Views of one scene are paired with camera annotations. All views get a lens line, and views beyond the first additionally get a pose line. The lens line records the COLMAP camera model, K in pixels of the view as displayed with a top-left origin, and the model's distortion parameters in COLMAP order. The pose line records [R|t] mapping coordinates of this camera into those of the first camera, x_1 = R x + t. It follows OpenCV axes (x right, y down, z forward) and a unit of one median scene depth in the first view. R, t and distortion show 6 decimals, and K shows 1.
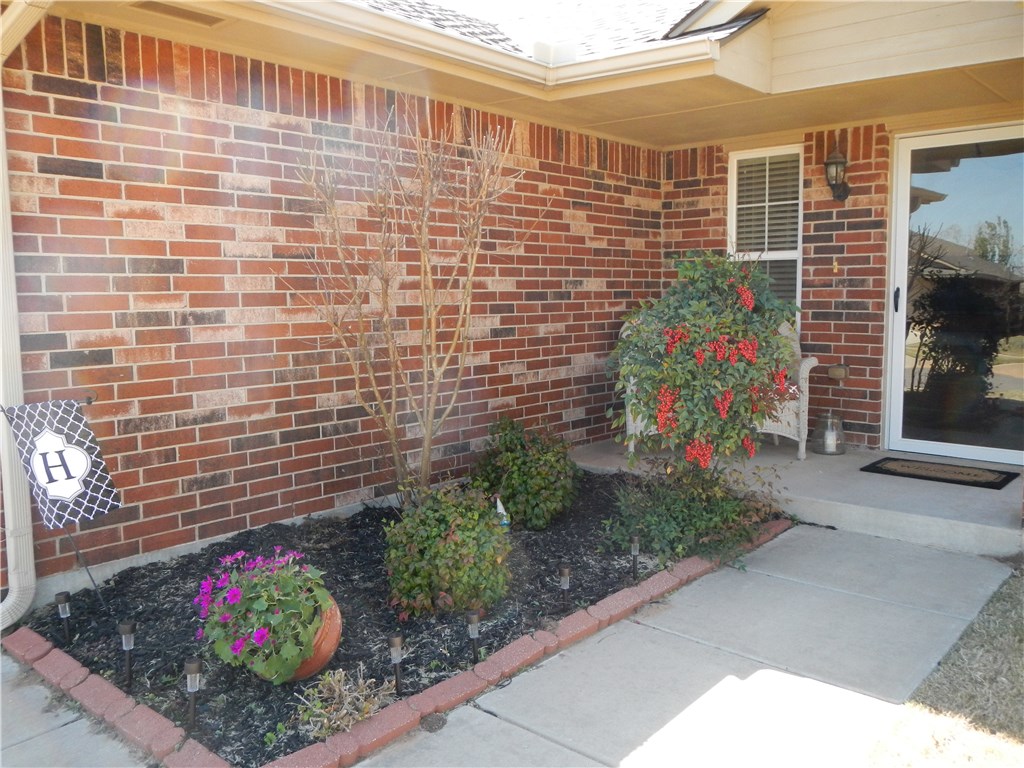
lens RADIAL K [[839.8, 0, 507.9], [0, 839.8, 378.3], [0, 0, 1]] dist [-0.022377, -0.009841]
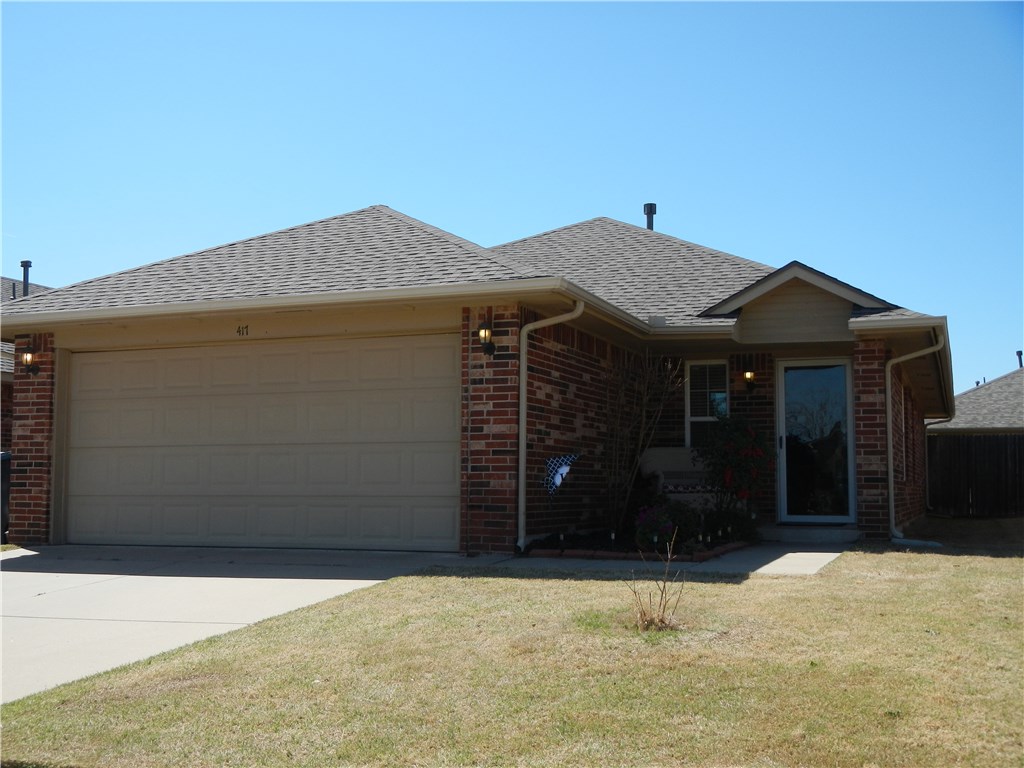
lens RADIAL K [[1182.9, 0, 512.0], [0, 1182.9, 384.0], [0, 0, 1]] dist [0.018395, 0.016523]
pose [[0.934948, 0.043151, 0.352150, -1.069838], [0.023749, 0.982738, -0.183475, 0.256925], [-0.353988, 0.179903, 0.917784, -1.297480]]
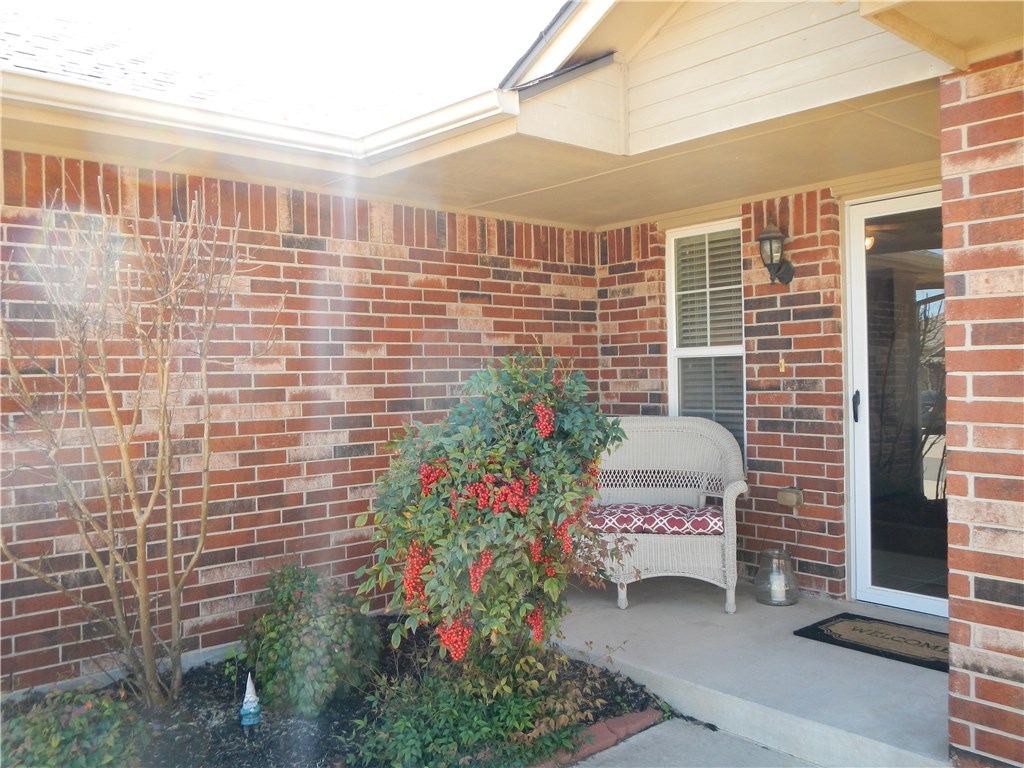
lens RADIAL K [[846.2, 0, 509.0], [0, 846.2, 380.0], [0, 0, 1]] dist [0.002343, -0.004785]
pose [[0.991880, -0.010498, -0.126745, 0.238498], [-0.002062, 0.995129, -0.098558, -0.038870], [0.127163, 0.098019, 0.987027, 0.167294]]
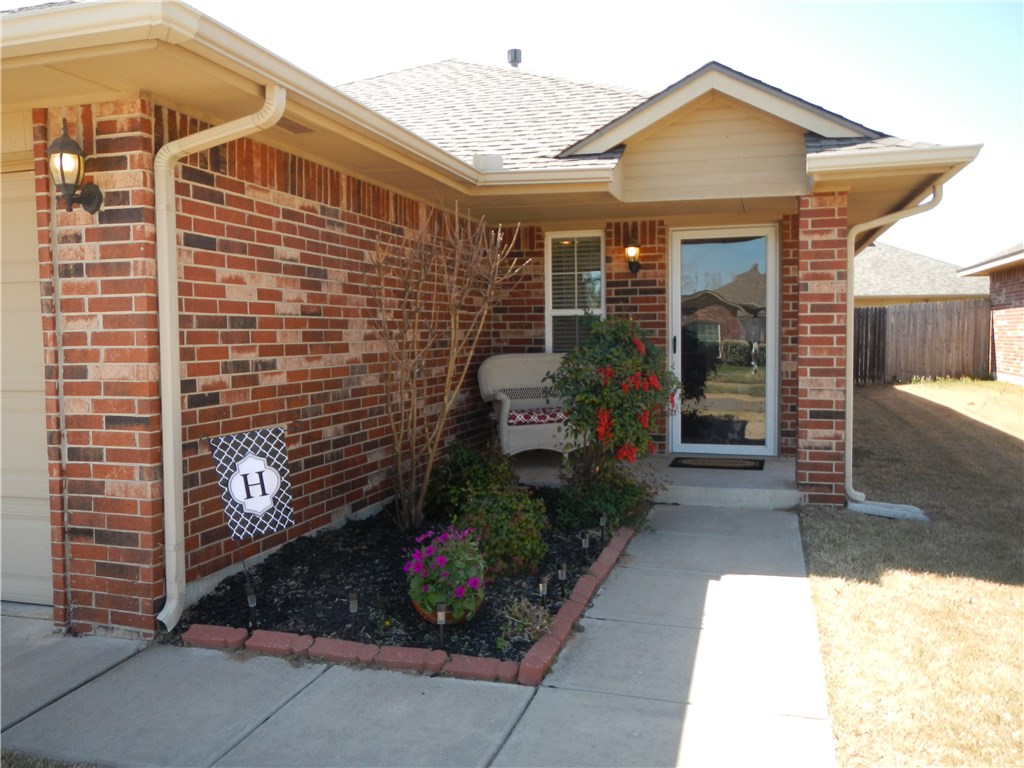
lens RADIAL K [[846.2, 0, 509.0], [0, 846.2, 380.0], [0, 0, 1]] dist [0.002343, -0.004785]
pose [[0.909001, -0.023786, 0.416115, -0.374338], [0.044369, 0.998220, -0.039863, 0.008928], [-0.414426, 0.054698, 0.908438, -0.170162]]
